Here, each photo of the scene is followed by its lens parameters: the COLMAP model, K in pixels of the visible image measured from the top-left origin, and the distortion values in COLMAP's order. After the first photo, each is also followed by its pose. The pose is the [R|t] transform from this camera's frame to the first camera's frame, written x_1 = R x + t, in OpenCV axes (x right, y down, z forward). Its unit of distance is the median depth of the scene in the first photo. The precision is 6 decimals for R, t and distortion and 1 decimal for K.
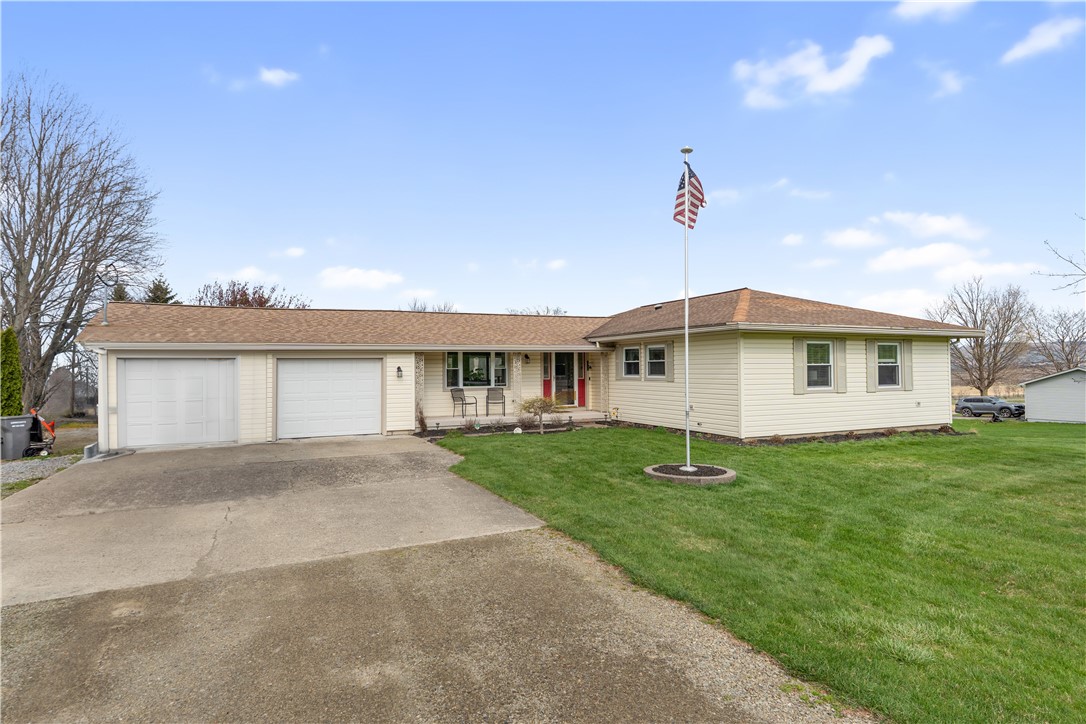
lens RADIAL K [[597.4, 0, 543.0], [0, 597.4, 362.0], [0, 0, 1]] dist [0.001278, 0.000107]
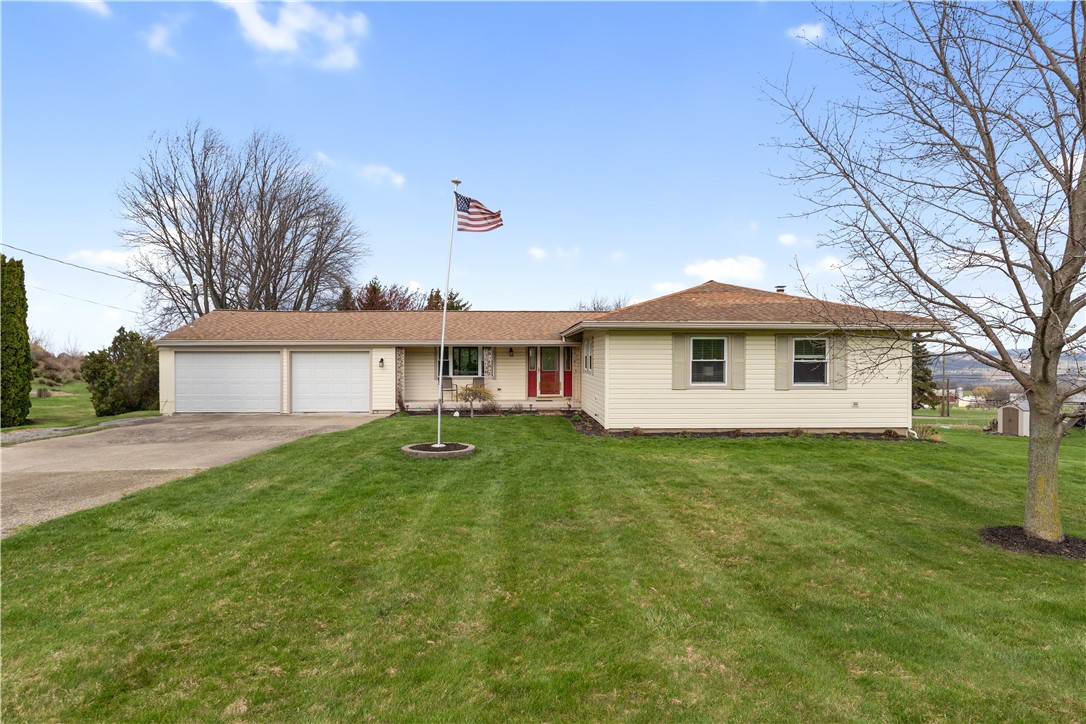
lens RADIAL K [[618.1, 0, 543.0], [0, 618.1, 362.0], [0, 0, 1]] dist [-0.001807, -0.000115]
pose [[0.926072, 0.011740, -0.377164, 0.548595], [-0.004876, 0.999805, 0.019151, -0.010715], [0.377315, -0.015896, 0.925949, -0.054115]]
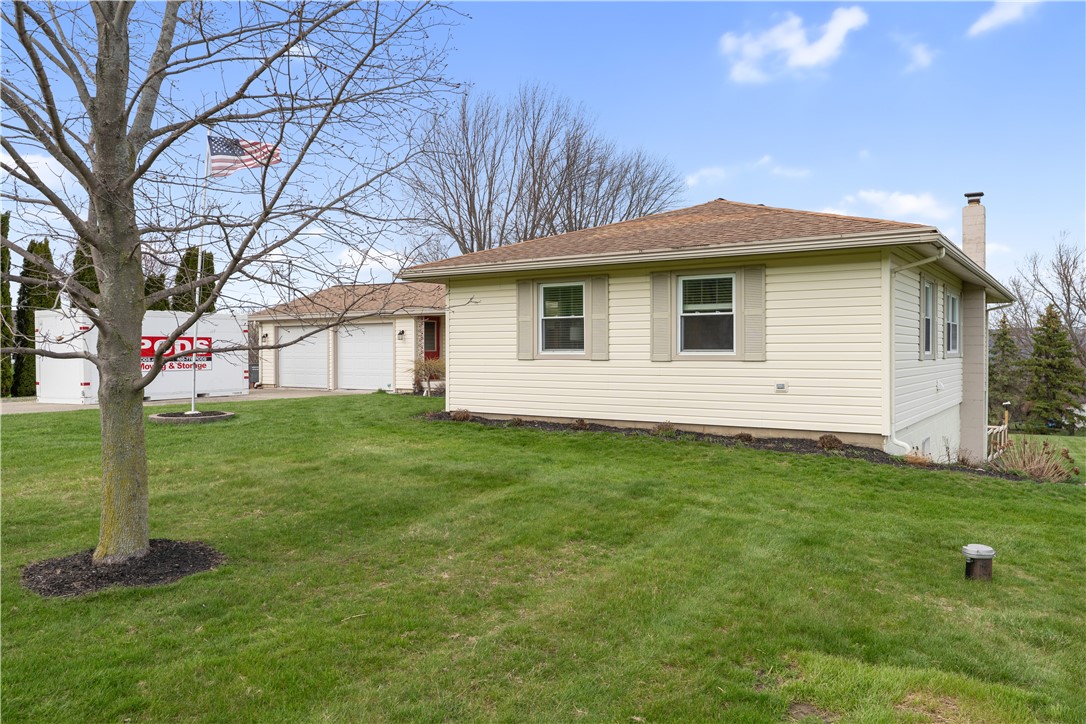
lens RADIAL K [[790.8, 0, 543.0], [0, 790.8, 362.0], [0, 0, 1]] dist [0.002437, 0.000410]
pose [[0.517066, 0.020155, -0.855708, 1.120136], [0.008581, 0.999550, 0.028728, 0.026613], [0.855902, -0.022198, 0.516661, 0.478574]]
